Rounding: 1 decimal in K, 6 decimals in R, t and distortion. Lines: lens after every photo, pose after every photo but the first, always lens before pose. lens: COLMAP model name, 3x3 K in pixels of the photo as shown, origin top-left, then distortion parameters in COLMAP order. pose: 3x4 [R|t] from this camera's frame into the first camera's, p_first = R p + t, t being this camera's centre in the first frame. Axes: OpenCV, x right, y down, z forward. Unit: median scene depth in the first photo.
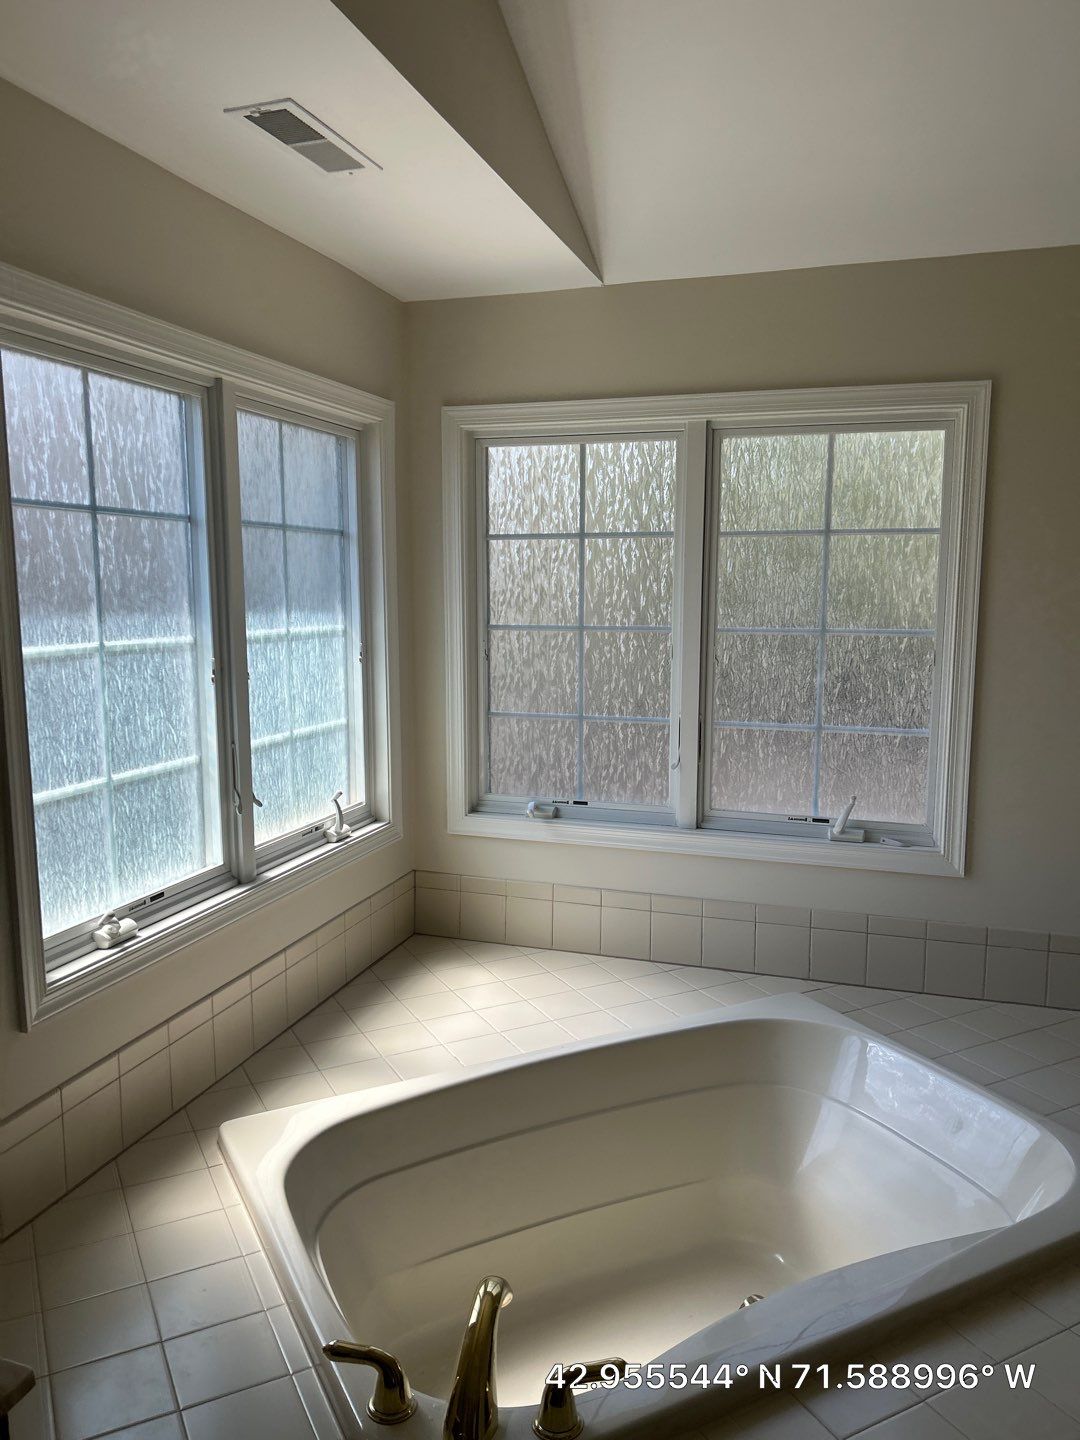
lens RADIAL K [[1067.4, 0, 542.3], [0, 1067.4, 728.7], [0, 0, 1]] dist [0.057210, -0.134805]
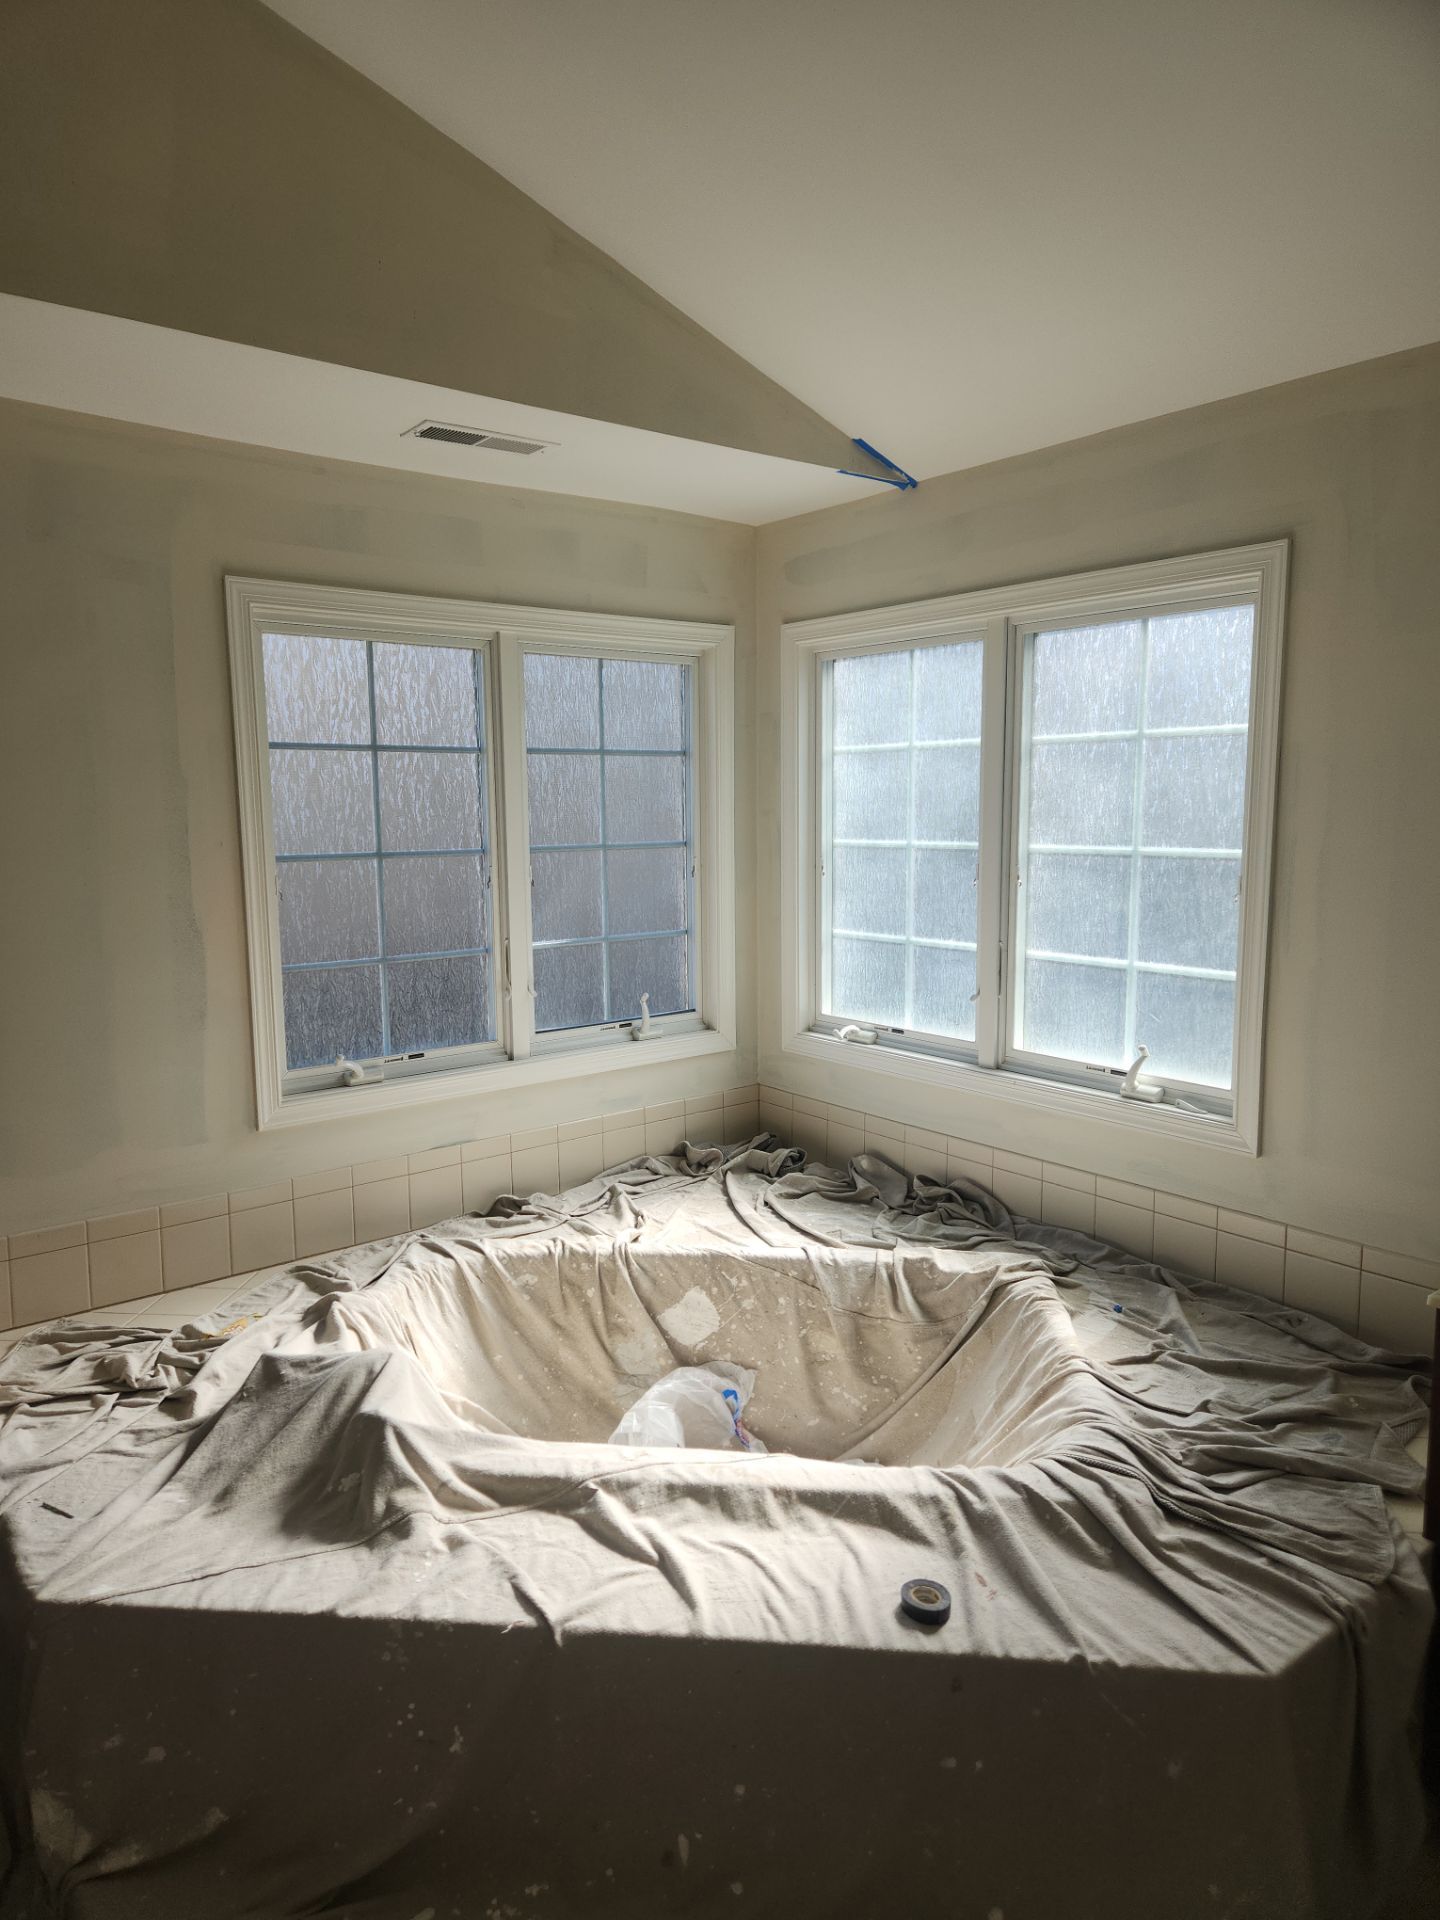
lens RADIAL K [[1316.5, 0, 720.0], [0, 1316.5, 960.0], [0, 0, 1]] dist [0.064246, -0.000509]
pose [[0.822179, 0.057504, -0.566318, 0.650249], [-0.064754, 0.997874, 0.007314, 0.009170], [0.565534, 0.030658, 0.824155, -0.055765]]
